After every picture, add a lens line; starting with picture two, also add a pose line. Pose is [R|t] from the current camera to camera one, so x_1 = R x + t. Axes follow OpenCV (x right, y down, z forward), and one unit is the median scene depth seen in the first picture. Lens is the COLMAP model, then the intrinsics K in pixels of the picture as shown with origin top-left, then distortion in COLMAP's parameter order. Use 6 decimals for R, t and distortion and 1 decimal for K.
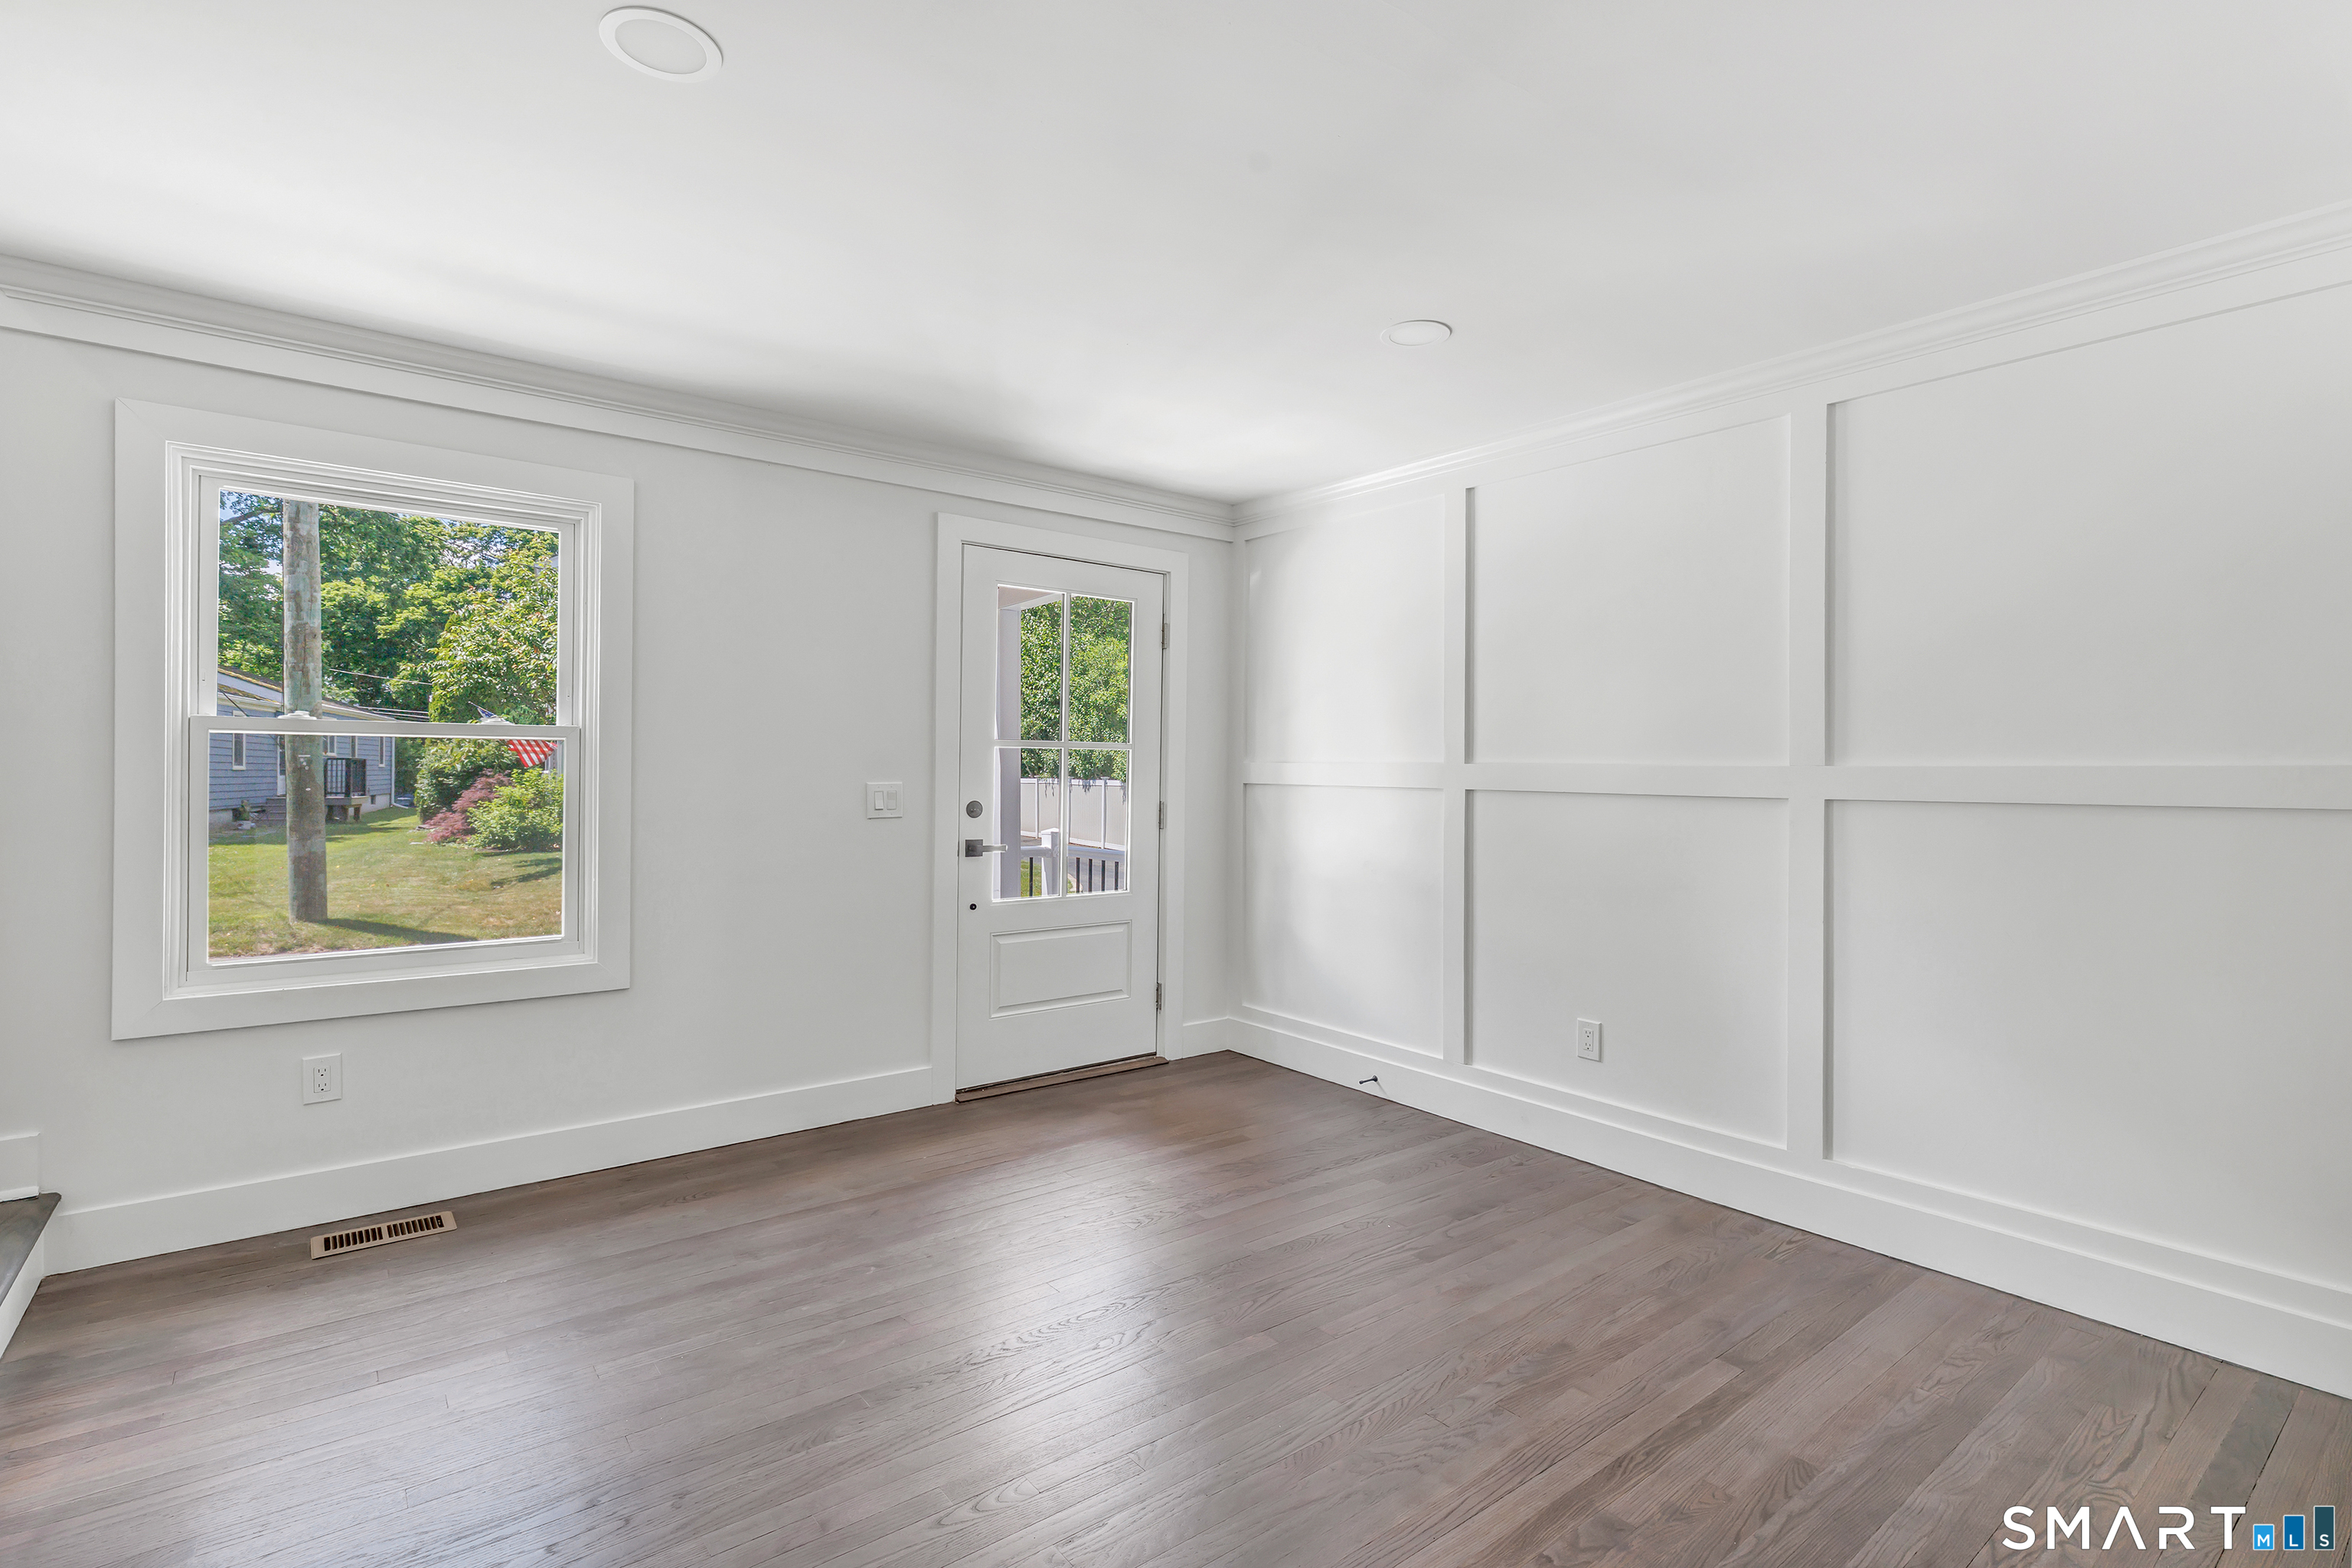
lens RADIAL K [[1086.4, 0, 1206.9], [0, 1086.4, 784.5], [0, 0, 1]] dist [-0.000808, -0.000469]
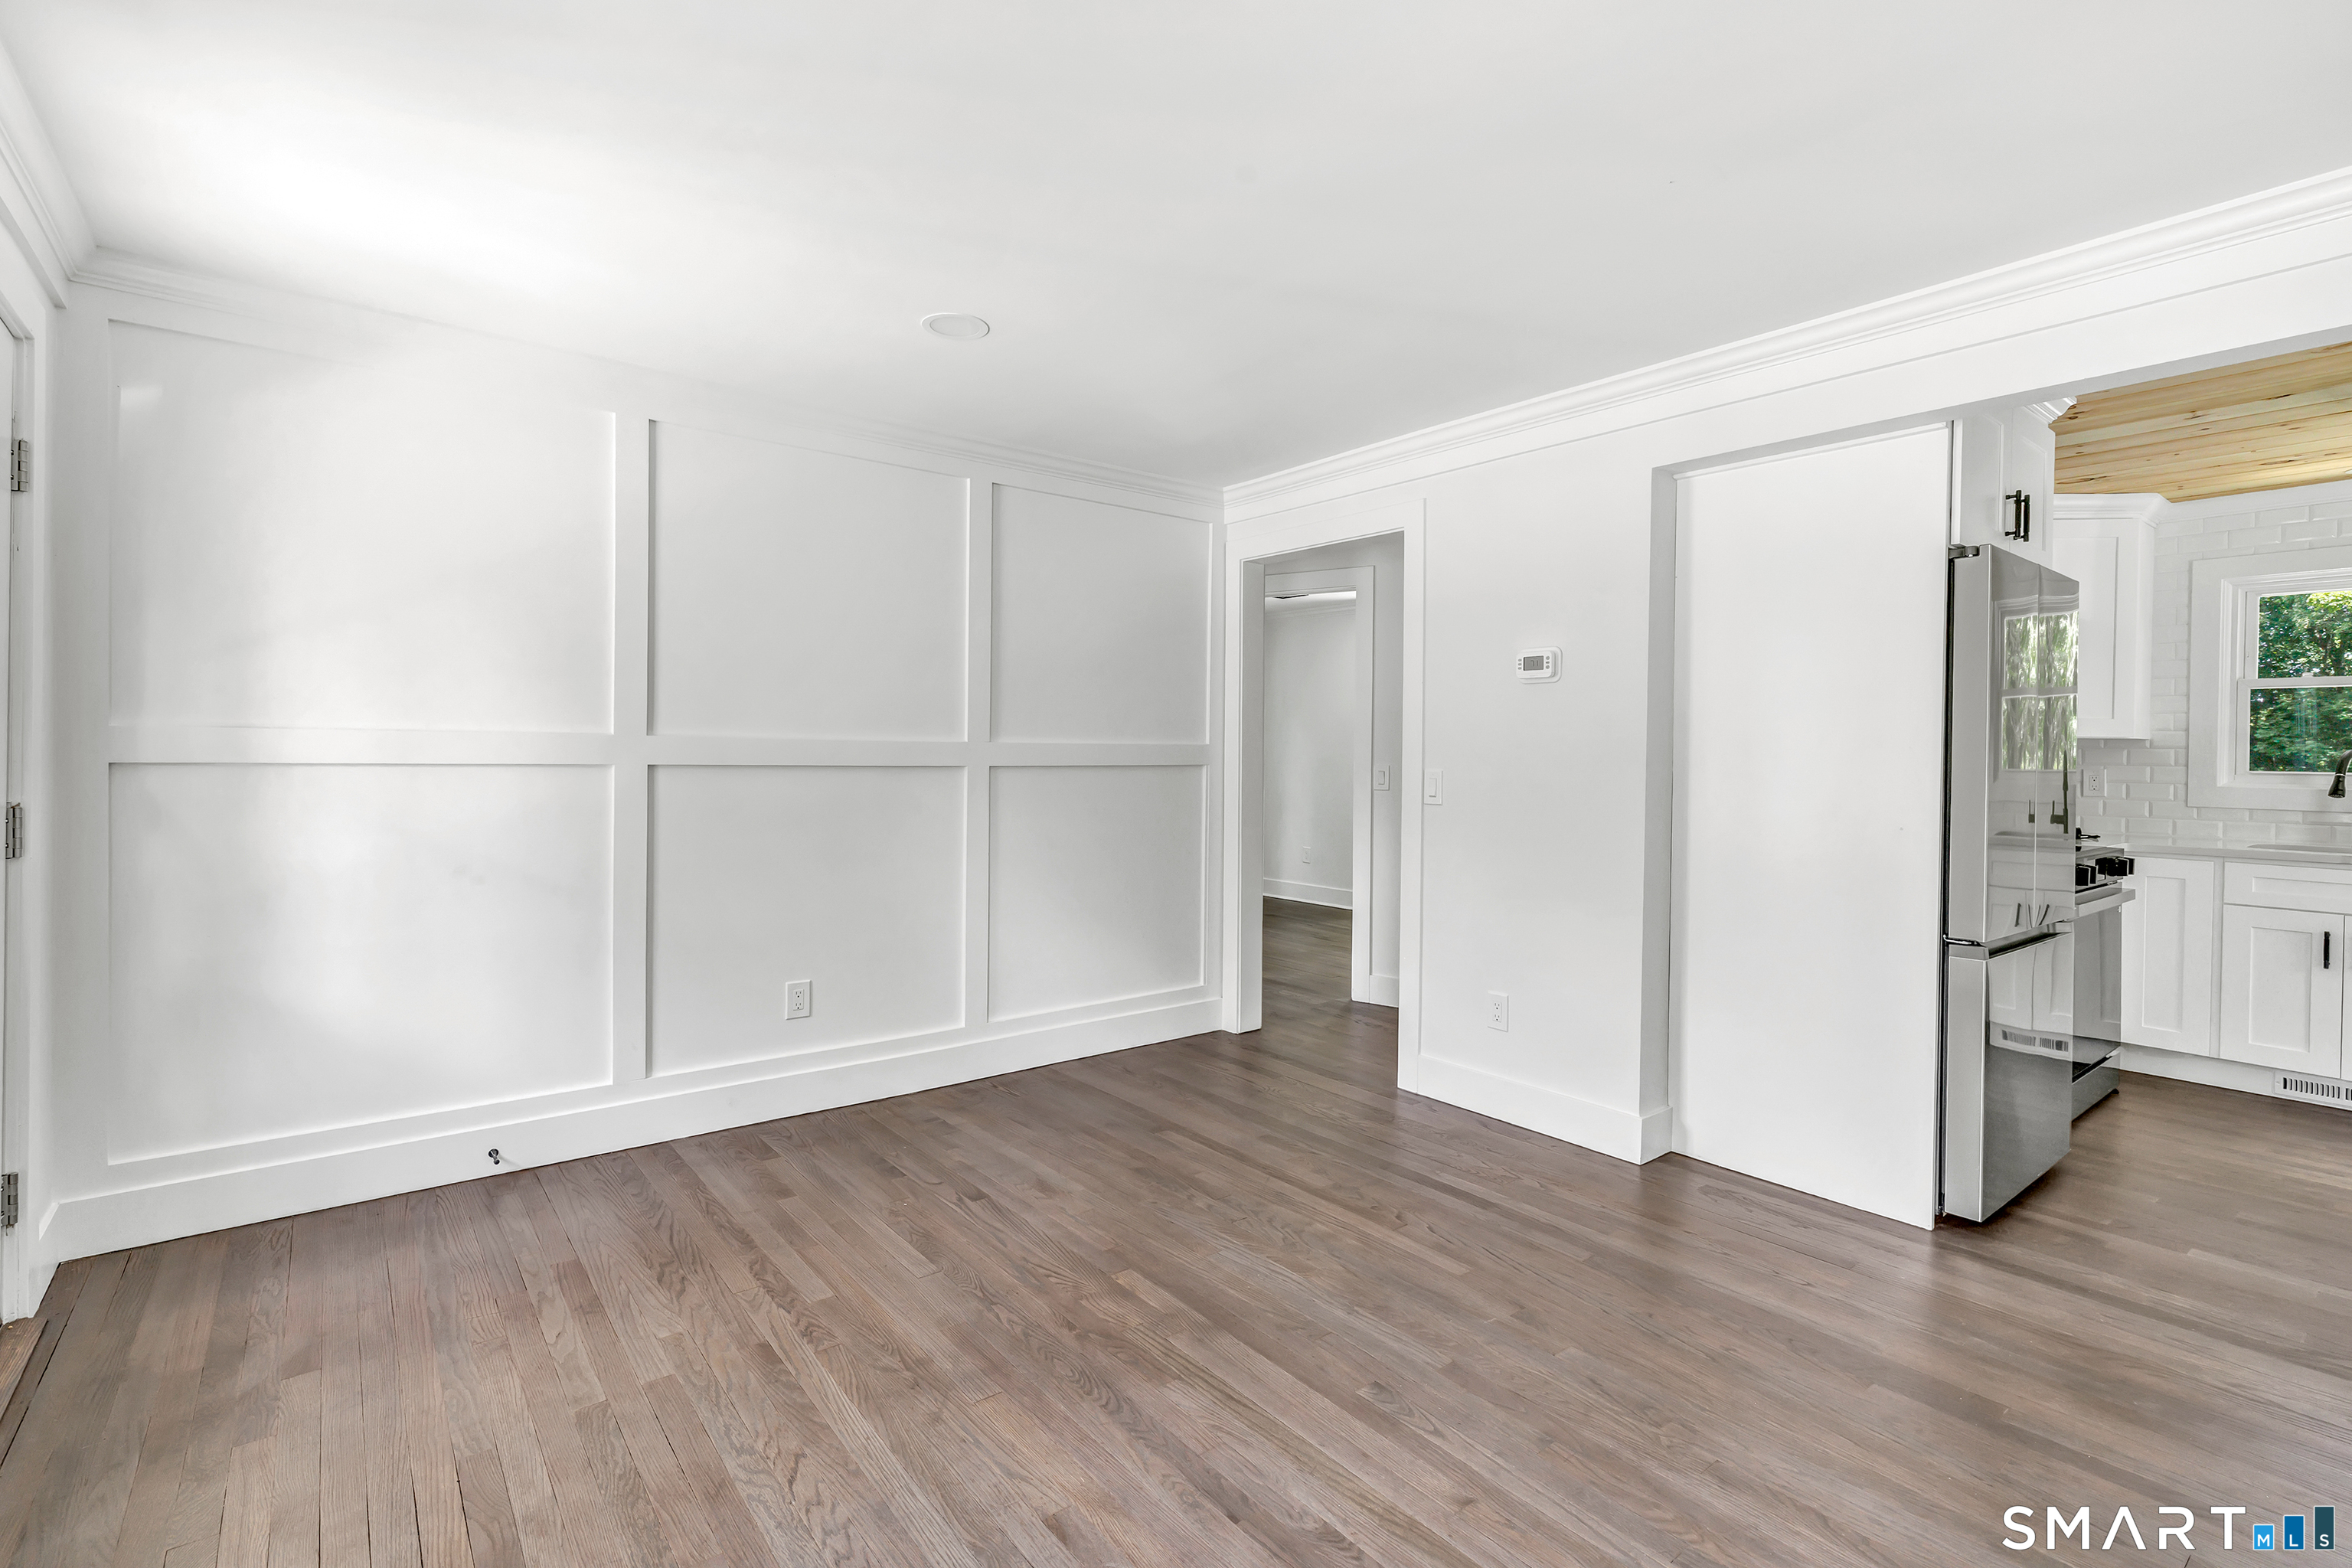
lens RADIAL K [[1073.5, 0, 1155.5], [0, 1073.5, 763.3], [0, 0, 1]] dist [-0.003420, 0.006108]
pose [[0.034078, -0.022485, 0.999166, -0.712202], [-0.000809, 0.999746, 0.022526, -0.018683], [-0.999419, -0.001576, 0.034051, 0.655853]]
